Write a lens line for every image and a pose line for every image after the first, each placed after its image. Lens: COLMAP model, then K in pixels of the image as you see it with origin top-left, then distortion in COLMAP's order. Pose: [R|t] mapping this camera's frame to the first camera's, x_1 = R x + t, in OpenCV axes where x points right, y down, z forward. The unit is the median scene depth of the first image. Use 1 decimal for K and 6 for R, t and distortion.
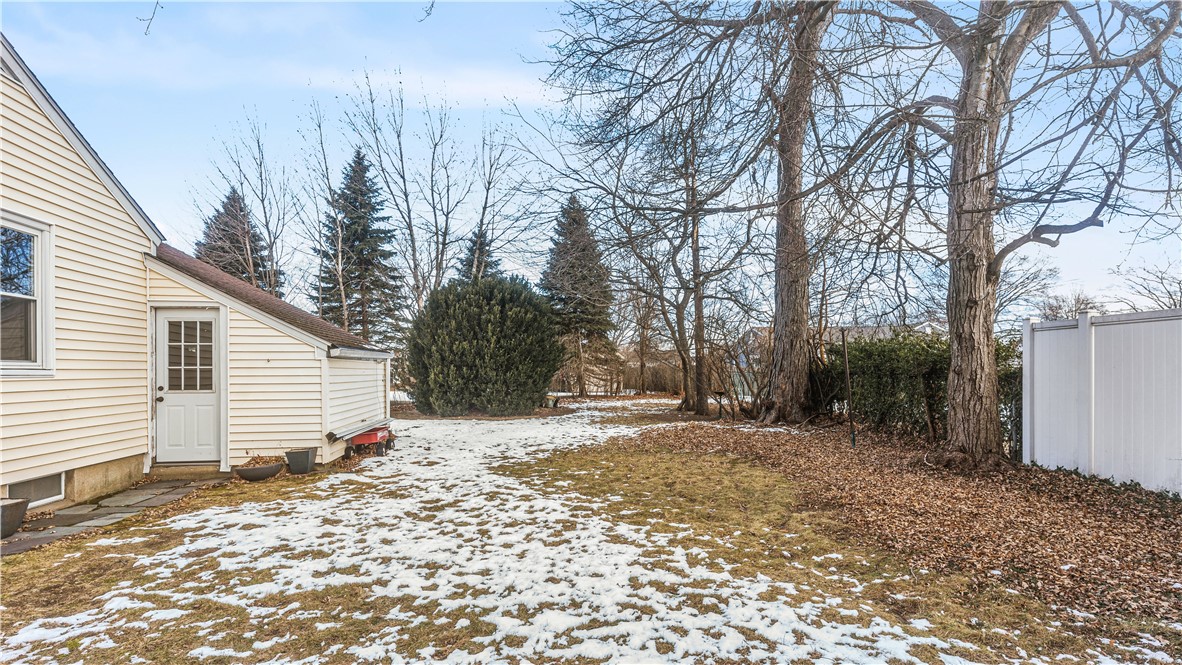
lens RADIAL K [[564.3, 0, 575.4], [0, 564.3, 370.7], [0, 0, 1]] dist [0.002802, 0.000495]
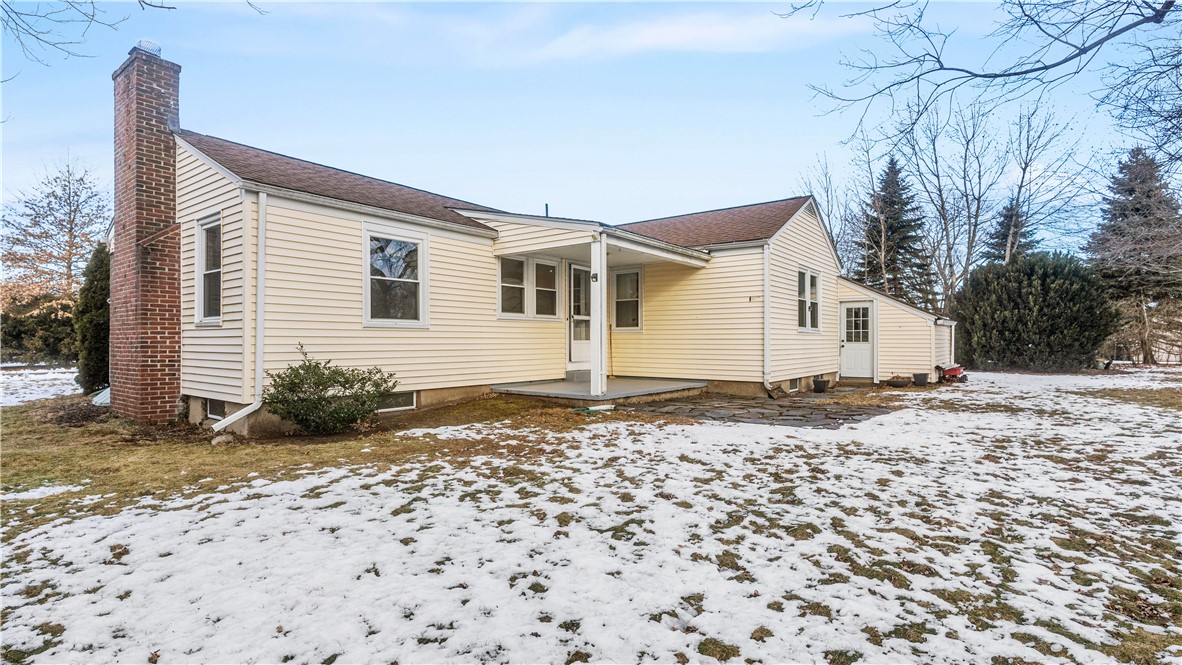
lens RADIAL K [[564.3, 0, 584.5], [0, 564.3, 339.2], [0, 0, 1]] dist [0.002802, 0.000495]
pose [[0.706197, 0.004683, -0.708000, 0.026766], [-0.004579, 0.999987, 0.002047, 0.010884], [0.708000, 0.001796, 0.706210, -0.499637]]
